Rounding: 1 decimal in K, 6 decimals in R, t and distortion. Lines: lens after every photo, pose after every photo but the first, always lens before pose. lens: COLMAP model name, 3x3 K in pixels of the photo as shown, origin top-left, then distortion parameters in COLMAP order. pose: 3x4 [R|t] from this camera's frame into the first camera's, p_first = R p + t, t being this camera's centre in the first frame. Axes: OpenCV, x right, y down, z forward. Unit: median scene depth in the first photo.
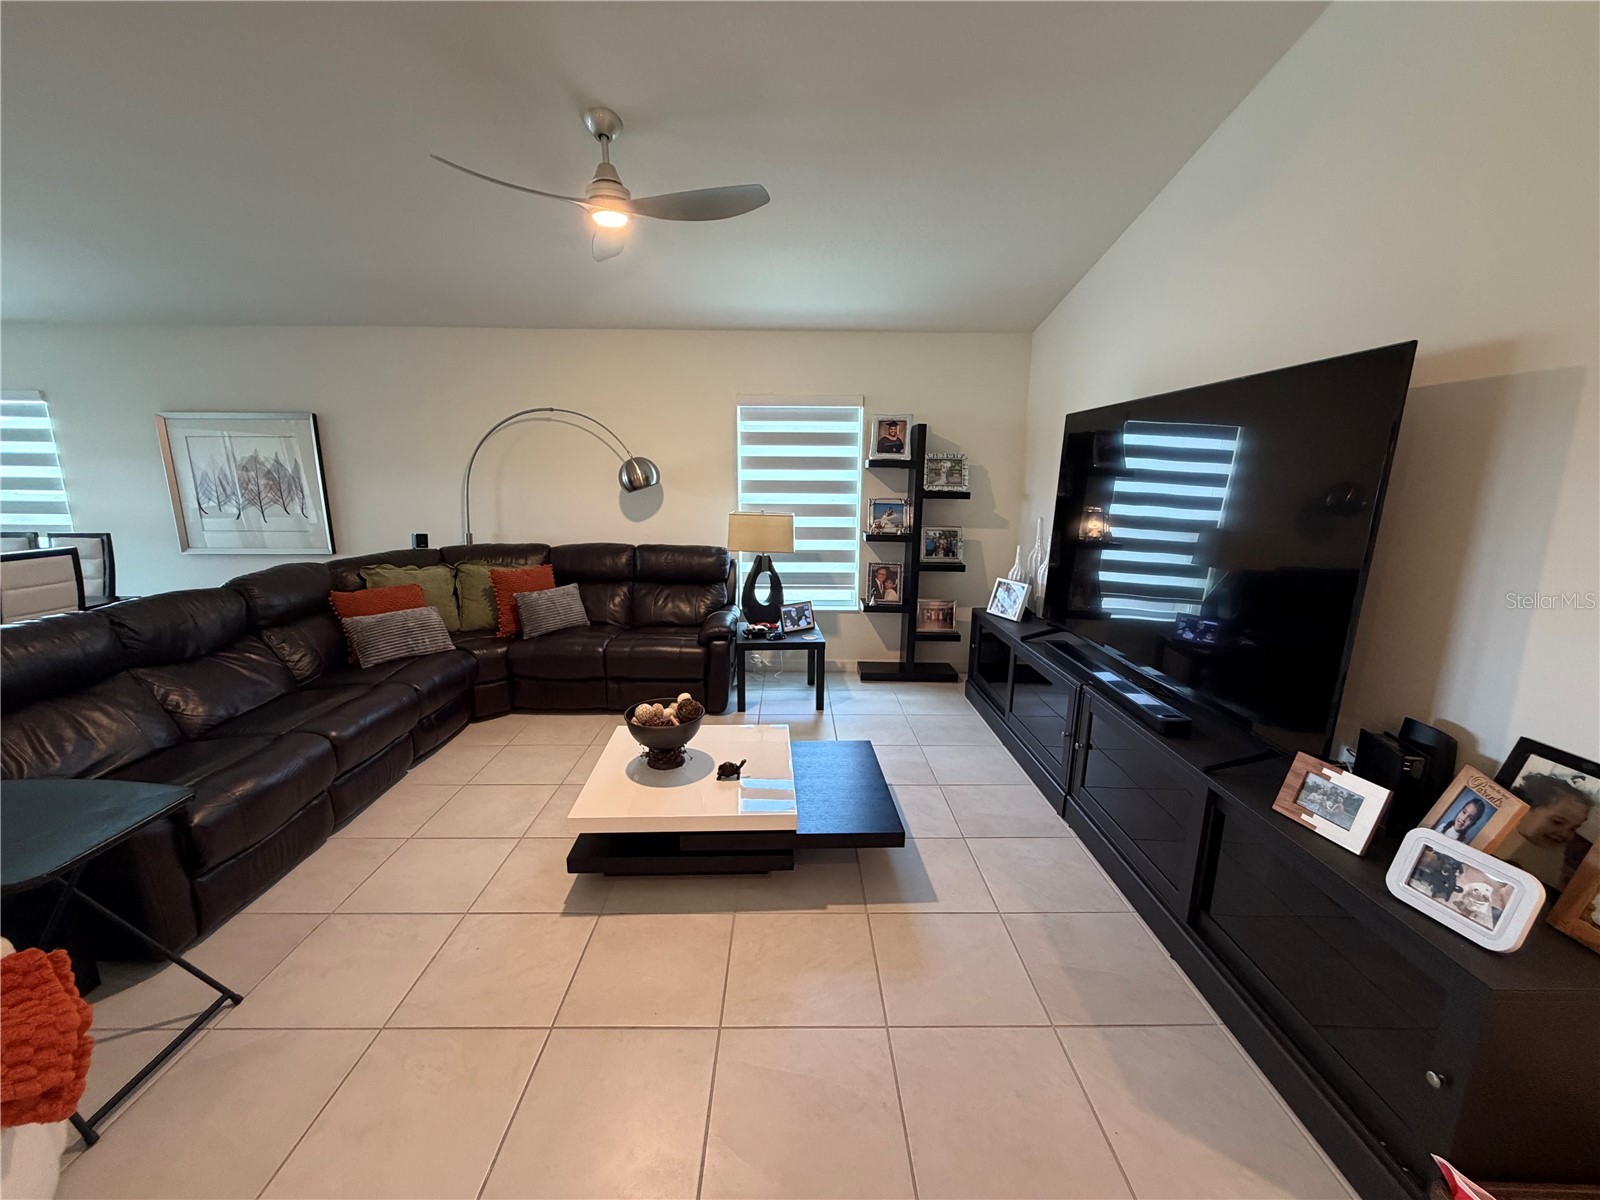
lens RADIAL K [[638.1, 0, 798.0], [0, 638.1, 605.7], [0, 0, 1]] dist [0.000269, 0.000228]
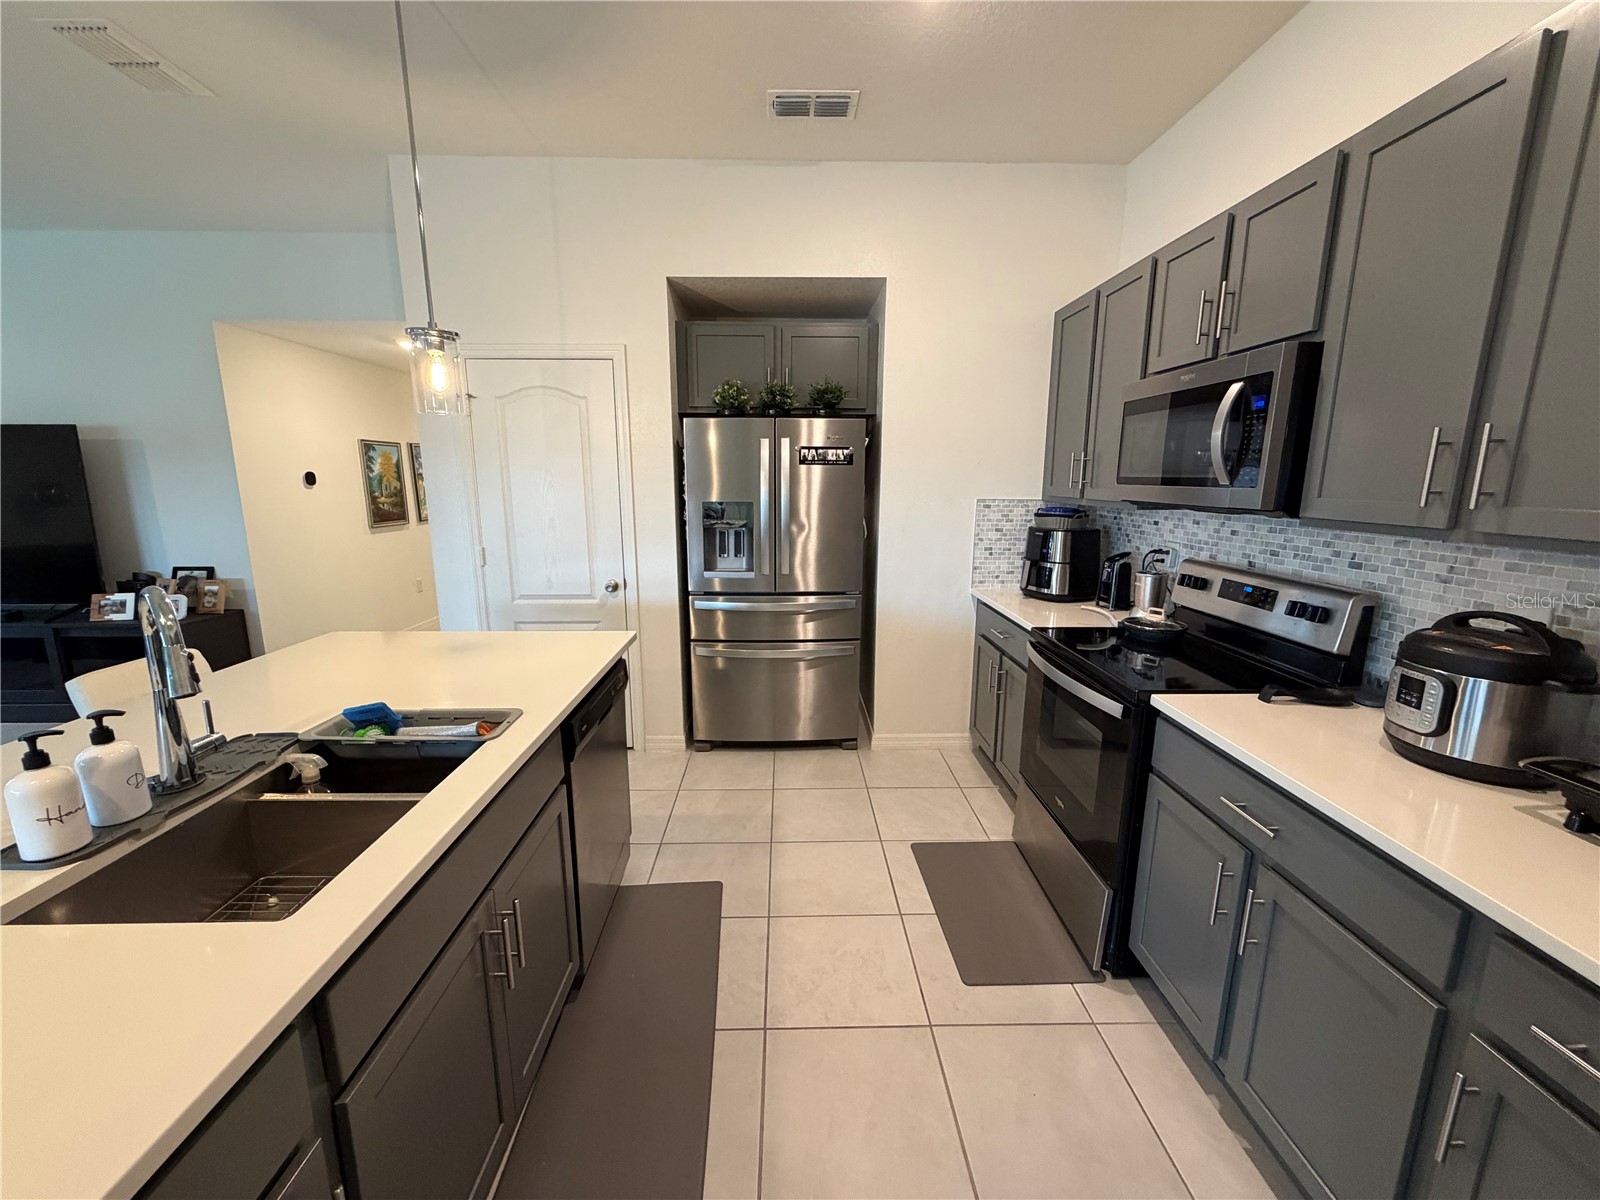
lens RADIAL K [[638.1, 0, 798.5], [0, 638.1, 602.8], [0, 0, 1]] dist [0.000269, 0.000228]
pose [[-0.010990, -0.191744, 0.981383, -1.615074], [0.201890, 0.960805, 0.189984, 0.352558], [-0.979347, 0.200219, 0.028152, -1.665914]]
